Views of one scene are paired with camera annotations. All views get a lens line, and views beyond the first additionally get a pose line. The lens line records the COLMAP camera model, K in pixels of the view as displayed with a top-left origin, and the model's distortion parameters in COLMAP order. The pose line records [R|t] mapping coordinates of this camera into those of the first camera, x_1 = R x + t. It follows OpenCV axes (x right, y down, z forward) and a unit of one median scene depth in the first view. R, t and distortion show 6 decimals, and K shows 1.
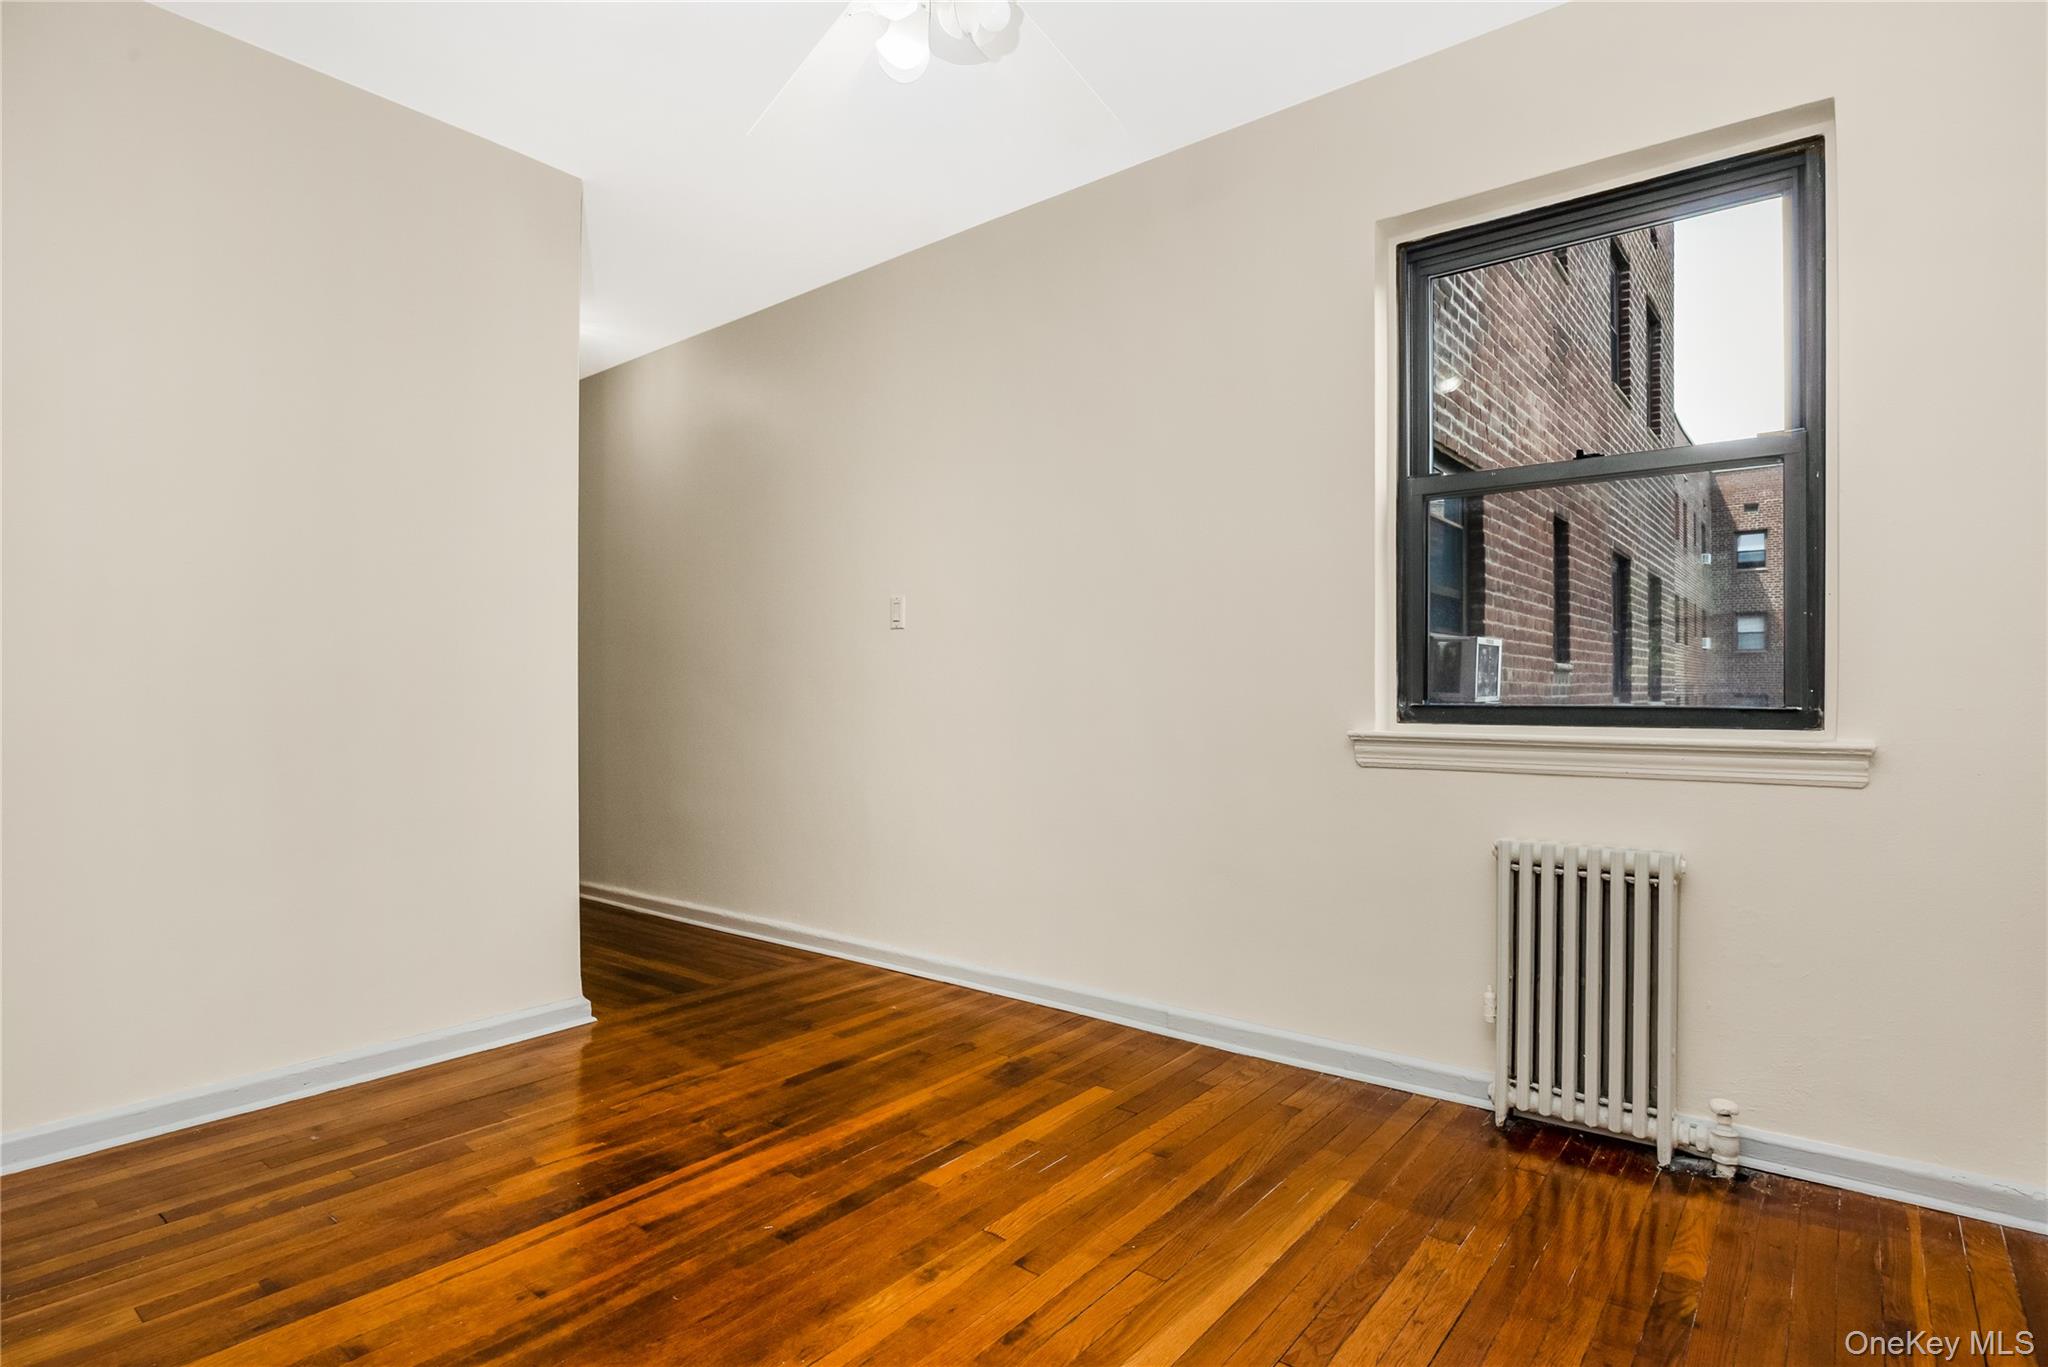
lens RADIAL K [[1036.3, 0, 1024.0], [0, 1036.3, 683.5], [0, 0, 1]] dist [-0.005237, -0.001018]
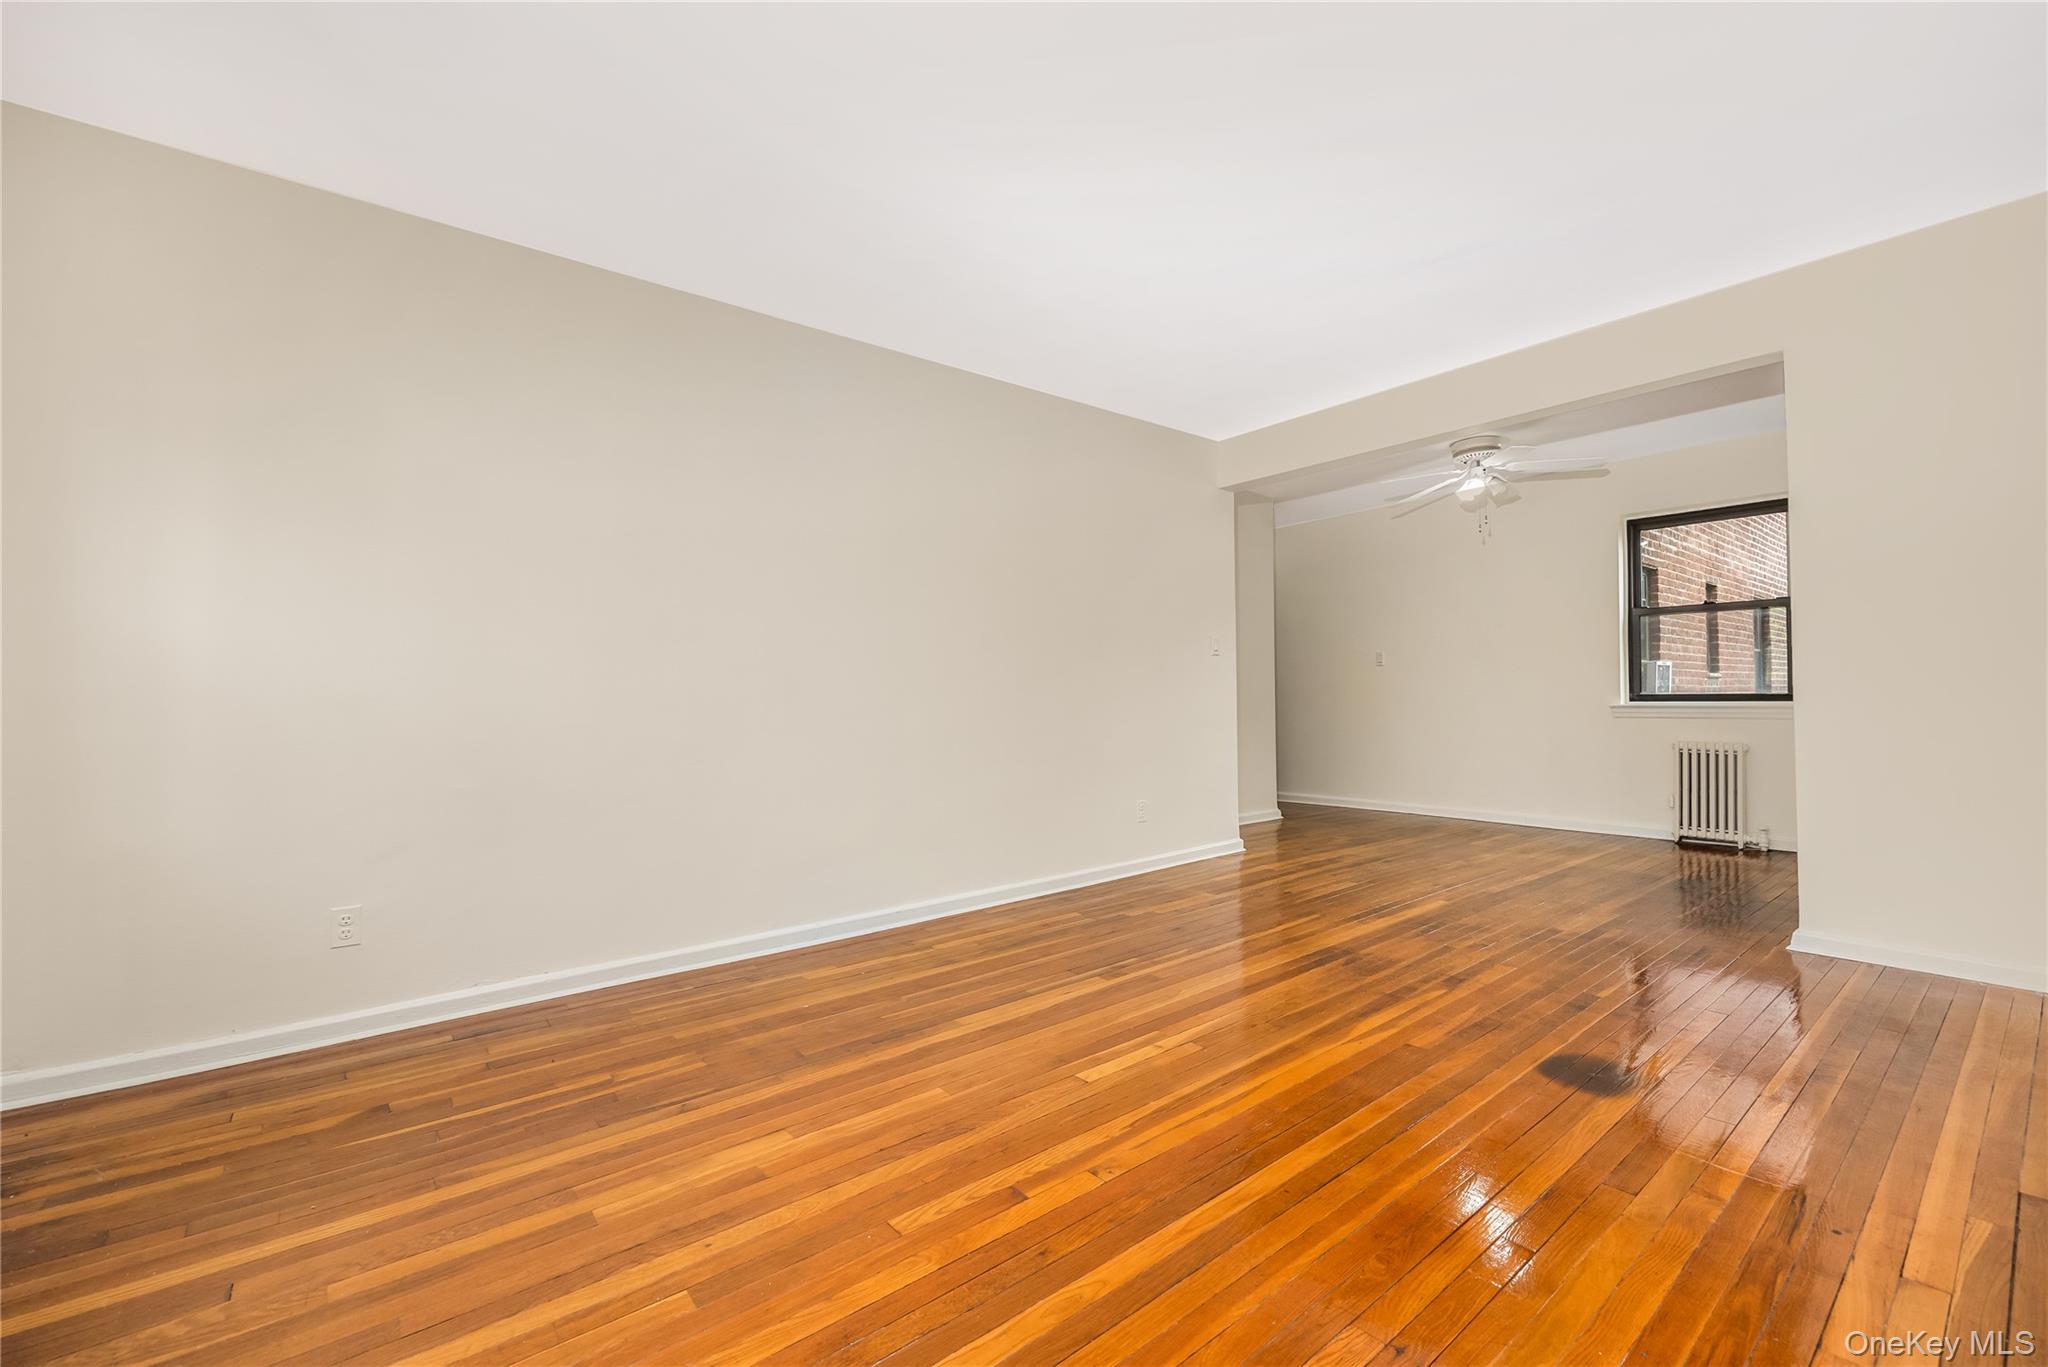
lens RADIAL K [[848.8, 0, 1024.0], [0, 848.8, 683.5], [0, 0, 1]] dist [-0.000734, 0.000000]
pose [[0.976701, -0.010626, -0.214340, -0.343677], [0.008768, 0.999915, -0.009615, 0.000041], [0.214424, 0.007511, 0.976712, -0.727846]]
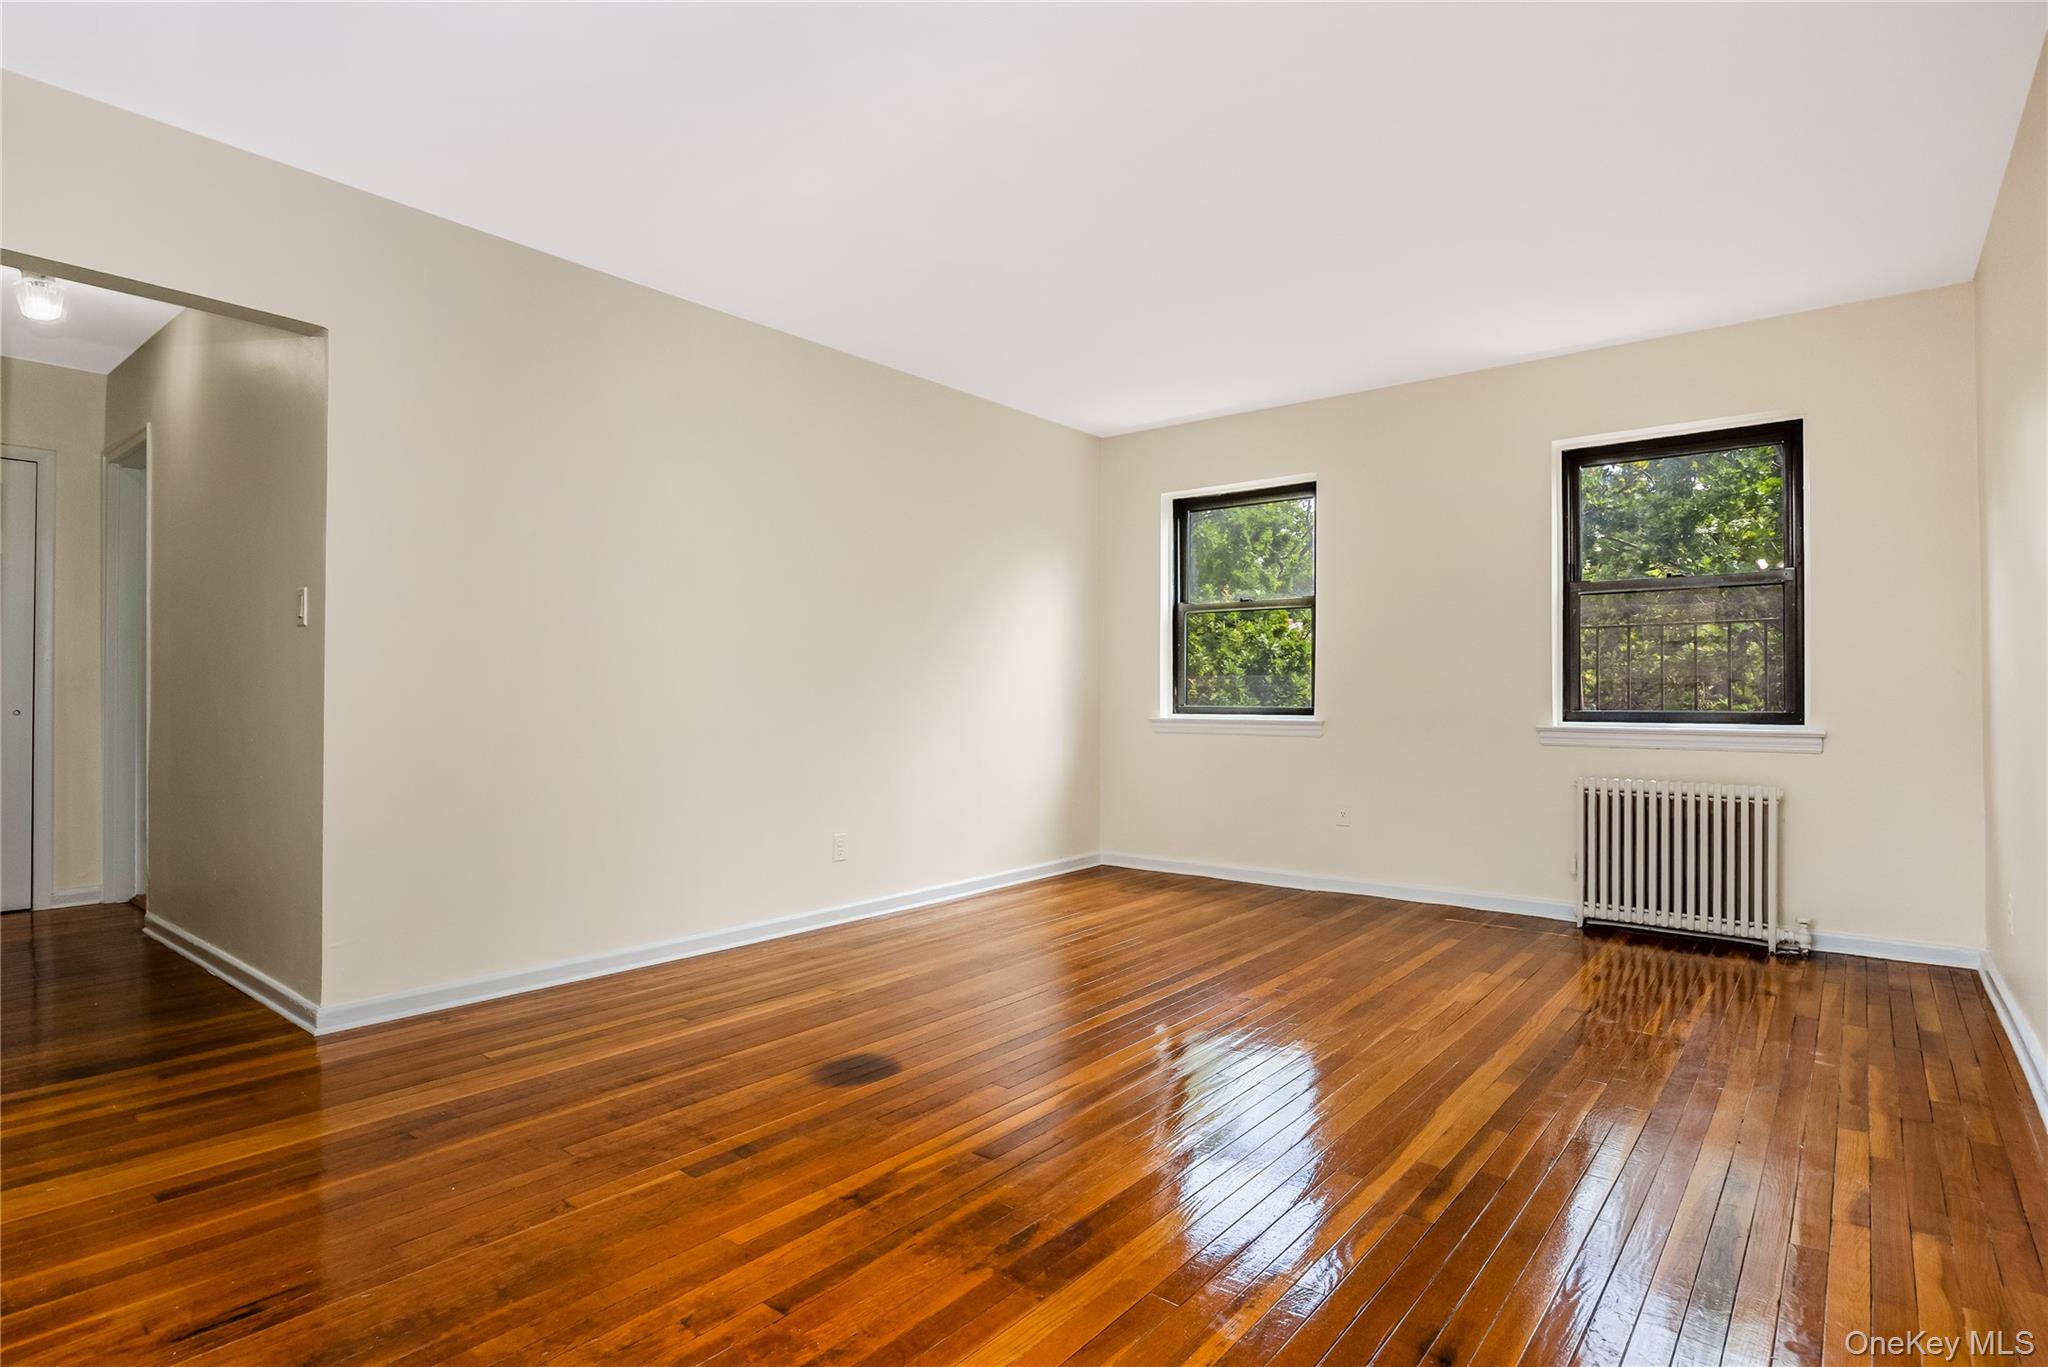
lens RADIAL K [[1040.5, 0, 1024.0], [0, 1040.5, 683.5], [0, 0, 1]] dist [-0.005516, -0.000872]
pose [[-0.999971, 0.006491, 0.003929, -0.254846], [0.006424, 0.999839, -0.016755, 0.001855], [-0.004037, -0.016729, -0.999852, 0.259220]]
